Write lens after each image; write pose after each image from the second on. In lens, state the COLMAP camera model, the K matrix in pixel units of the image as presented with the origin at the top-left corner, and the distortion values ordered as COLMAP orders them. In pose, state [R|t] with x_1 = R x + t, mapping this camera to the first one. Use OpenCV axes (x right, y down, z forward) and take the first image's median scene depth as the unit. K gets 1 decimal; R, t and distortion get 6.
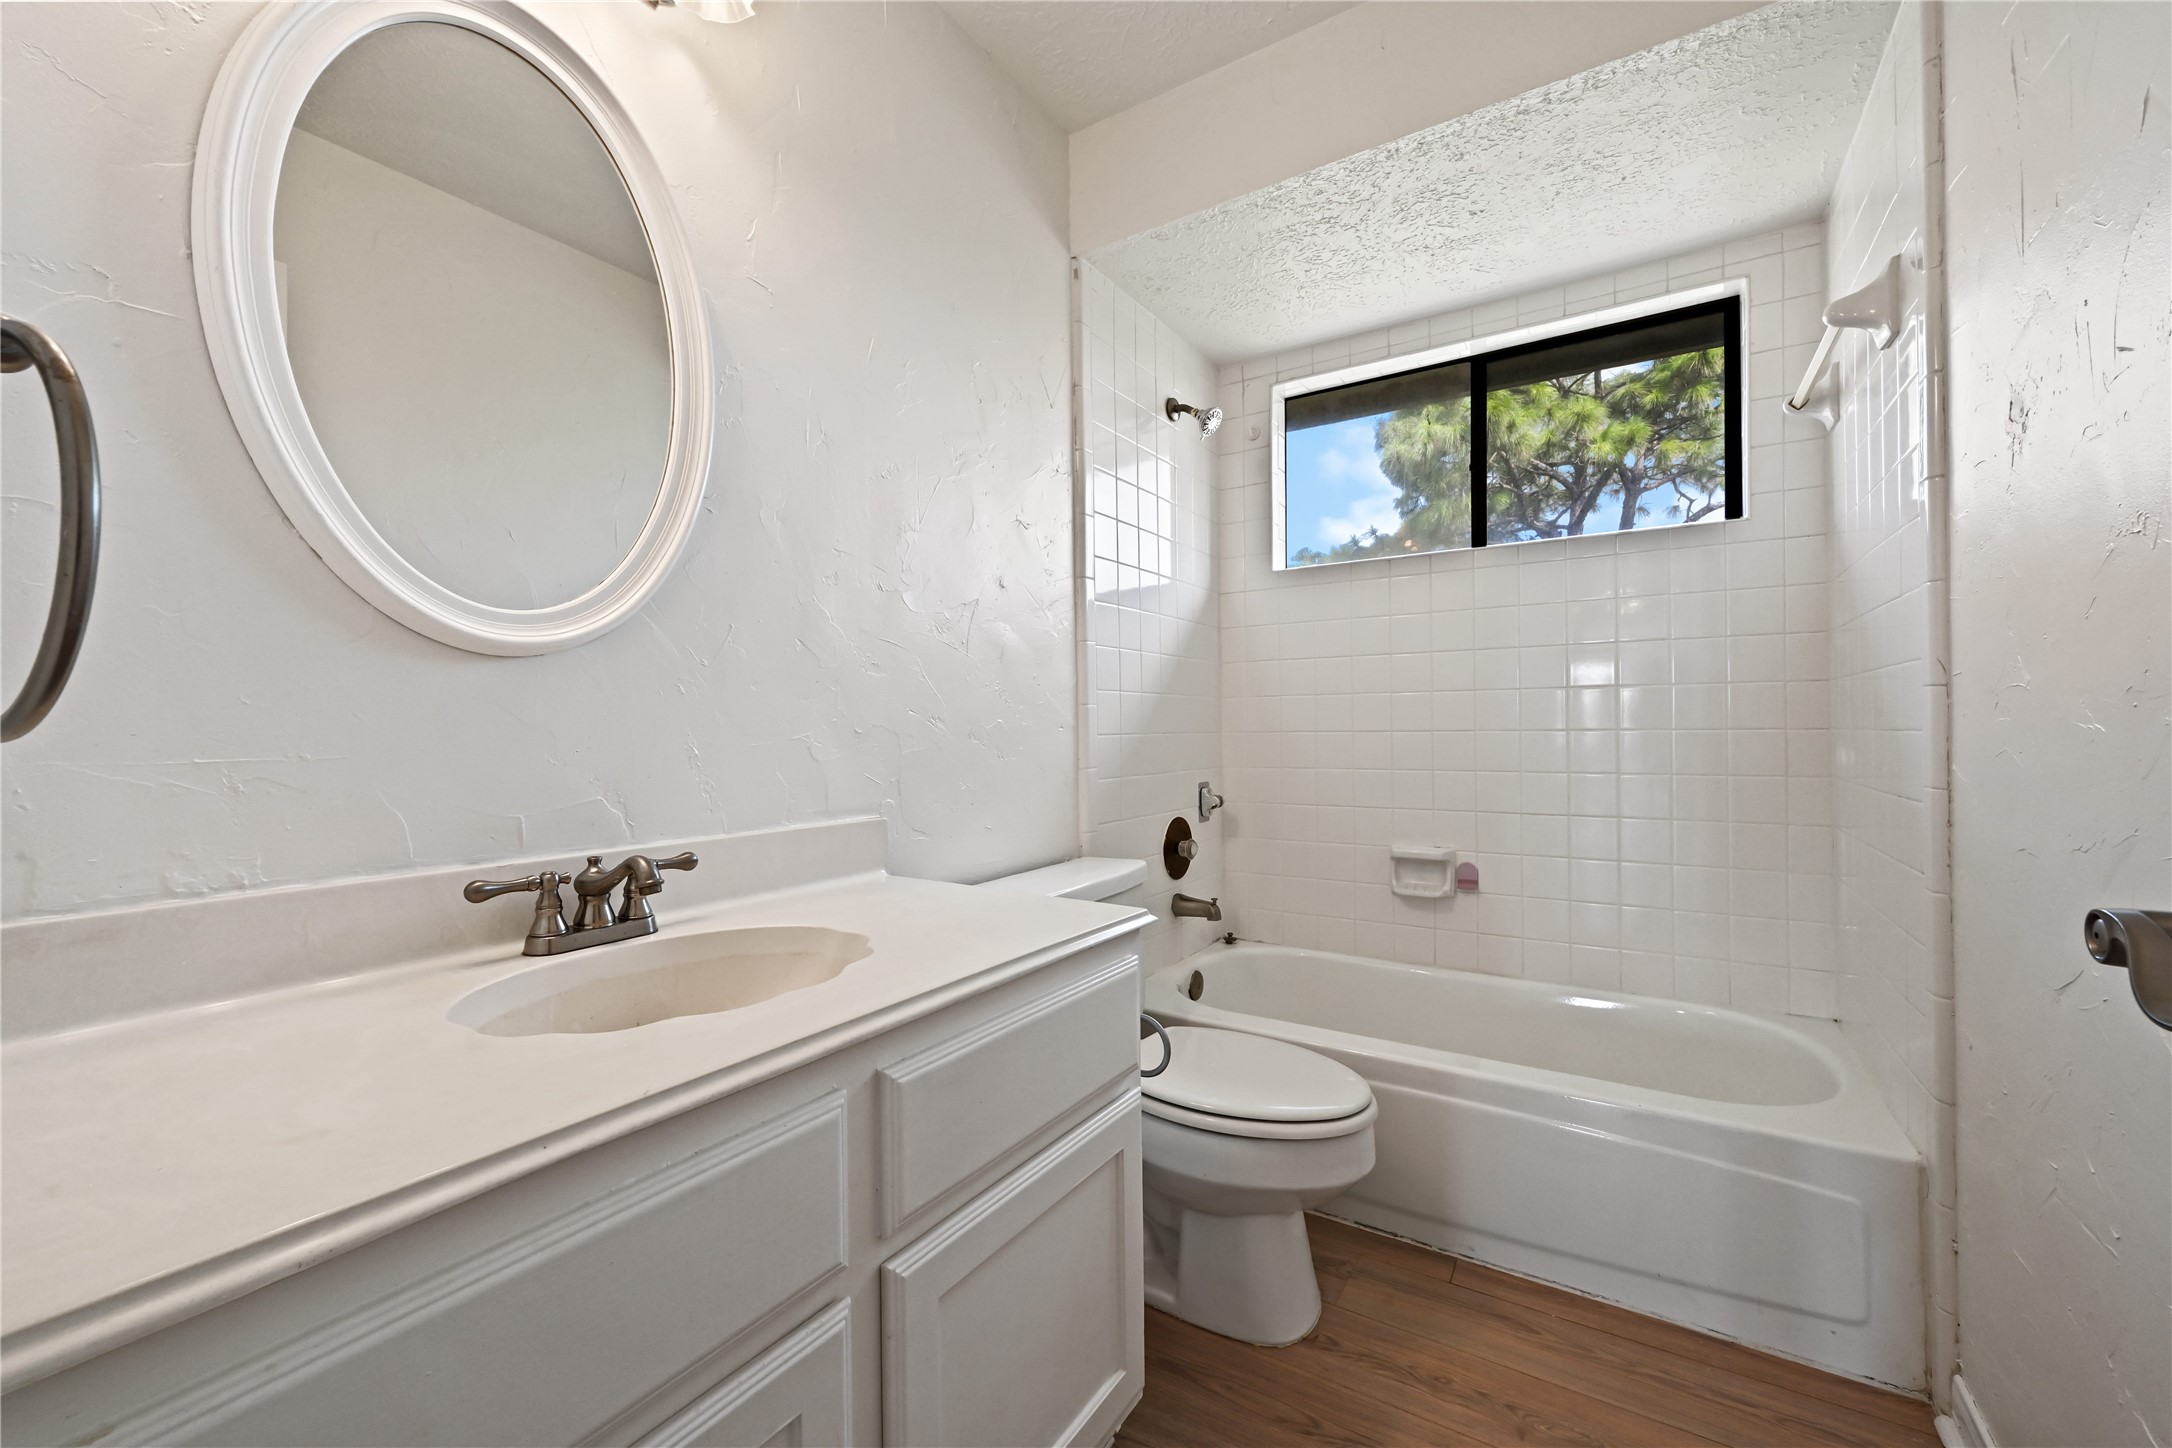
lens RADIAL K [[856.0, 0, 1087.6], [0, 856.0, 725.9], [0, 0, 1]] dist [-0.002349, 0.000171]
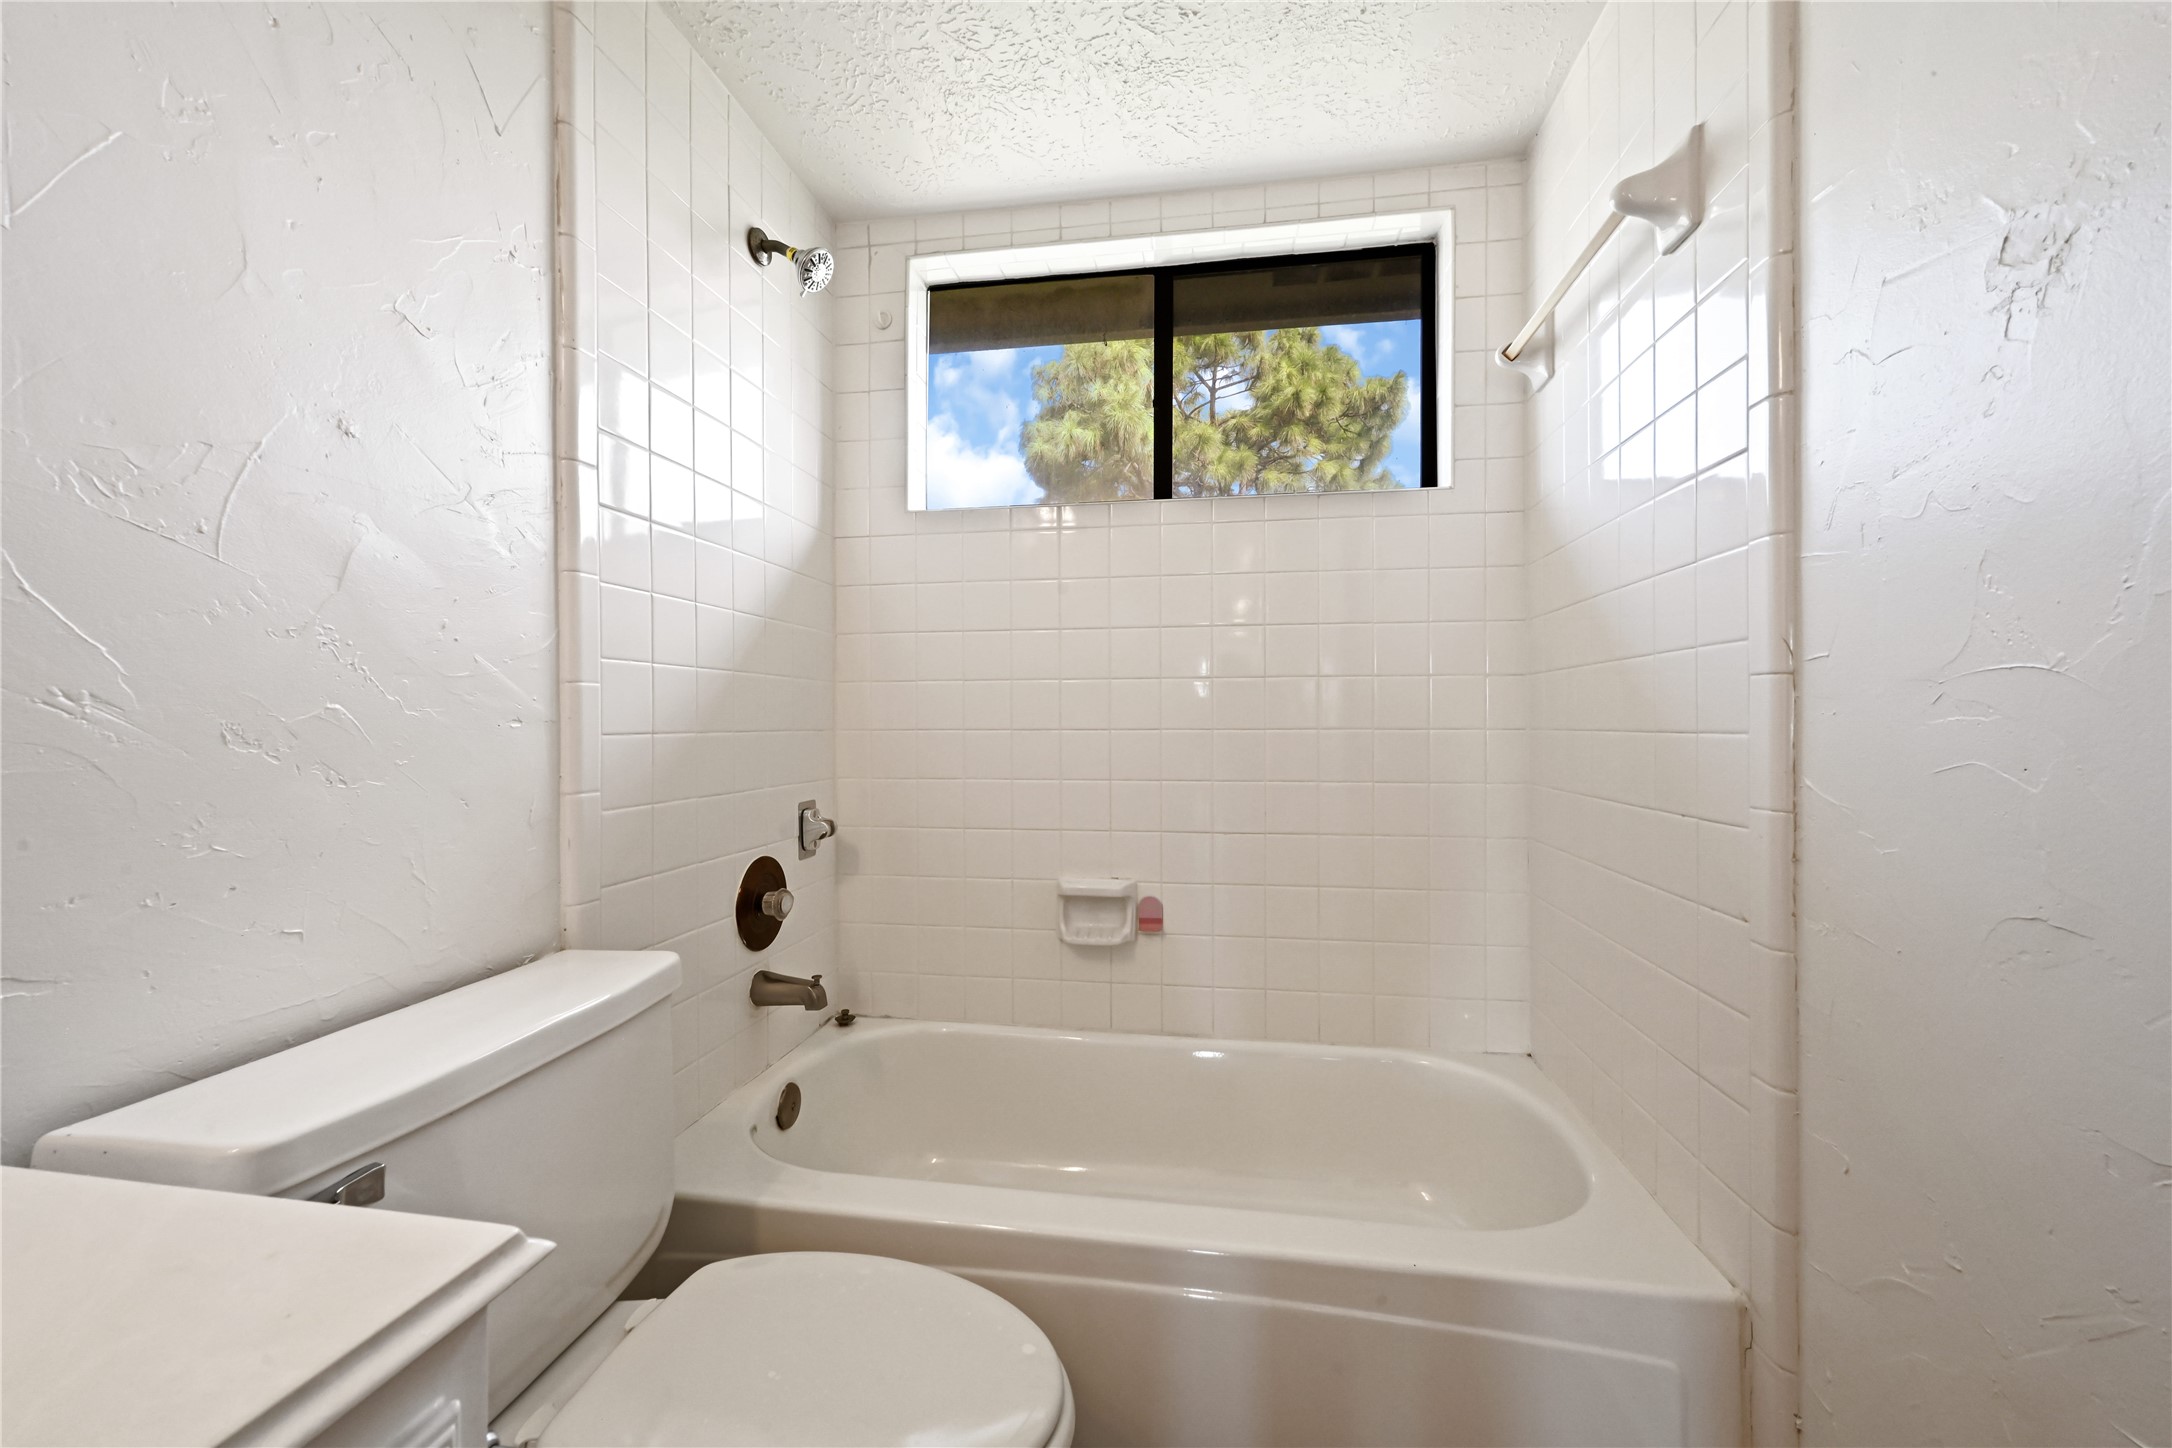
lens RADIAL K [[856.0, 0, 1084.0], [0, 856.0, 725.0], [0, 0, 1]] dist [-0.002349, 0.000171]
pose [[0.919227, 0.005935, 0.393683, 0.075681], [-0.007056, 0.999974, 0.001399, 0.000575], [-0.393665, -0.004064, 0.919245, 0.298964]]
